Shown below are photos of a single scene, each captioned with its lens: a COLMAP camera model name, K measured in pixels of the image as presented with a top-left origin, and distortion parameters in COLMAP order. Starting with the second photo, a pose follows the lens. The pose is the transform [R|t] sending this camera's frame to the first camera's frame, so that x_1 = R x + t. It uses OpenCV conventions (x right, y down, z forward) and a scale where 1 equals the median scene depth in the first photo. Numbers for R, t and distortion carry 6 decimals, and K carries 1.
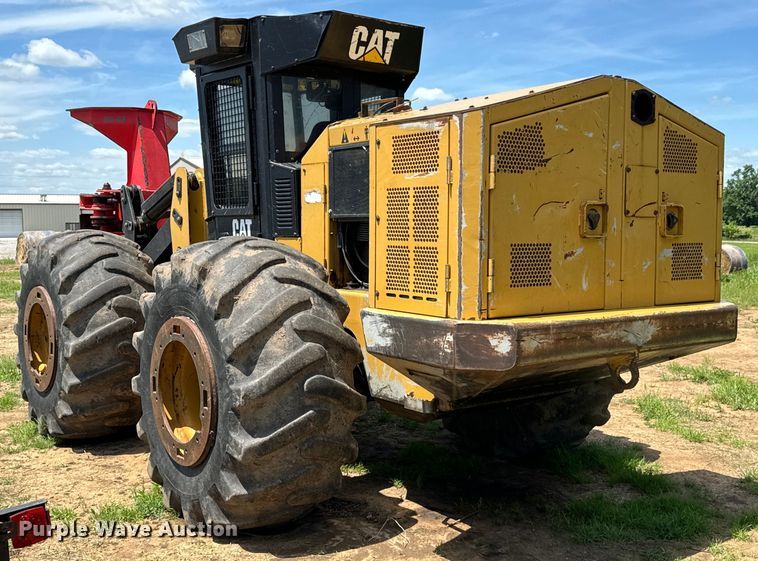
lens RADIAL K [[879.0, 0, 406.7], [0, 879.0, 279.9], [0, 0, 1]] dist [0.199729, -0.435912]
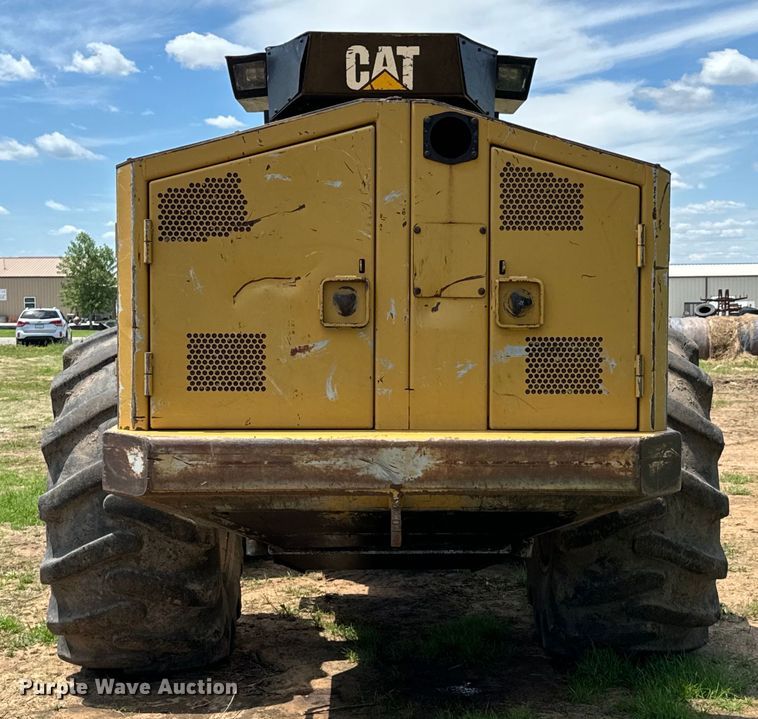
lens RADIAL K [[1267.8, 0, 379.0], [0, 1267.8, 359.5], [0, 0, 1]] dist [0.147823, -0.124097]
pose [[0.805127, 0.024671, -0.592589, 0.799743], [-0.035605, 0.999343, -0.006770, -0.014892], [0.592032, 0.026550, 0.805477, 0.185665]]
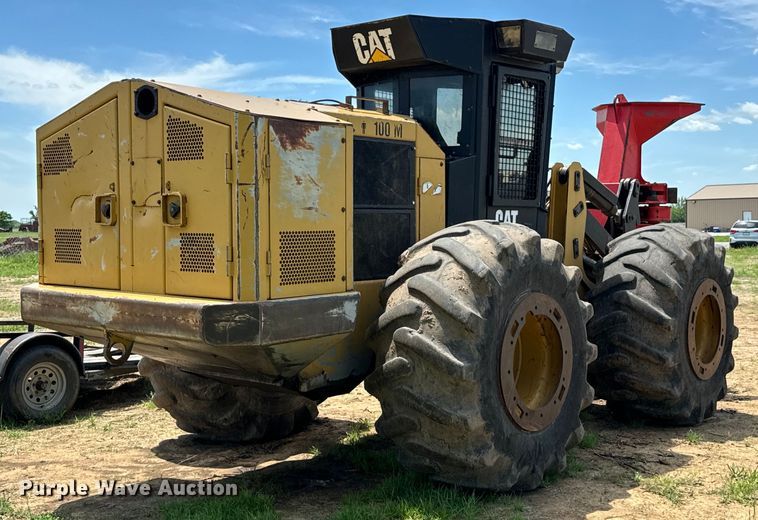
lens RADIAL K [[900.9, 0, 379.0], [0, 900.9, 260.0], [0, 0, 1]] dist [0.134453, -0.009377]
pose [[0.210158, 0.041924, -0.976768, 1.369271], [-0.057683, 0.997871, 0.030418, -0.056447], [0.975964, 0.049950, 0.212129, 1.045221]]
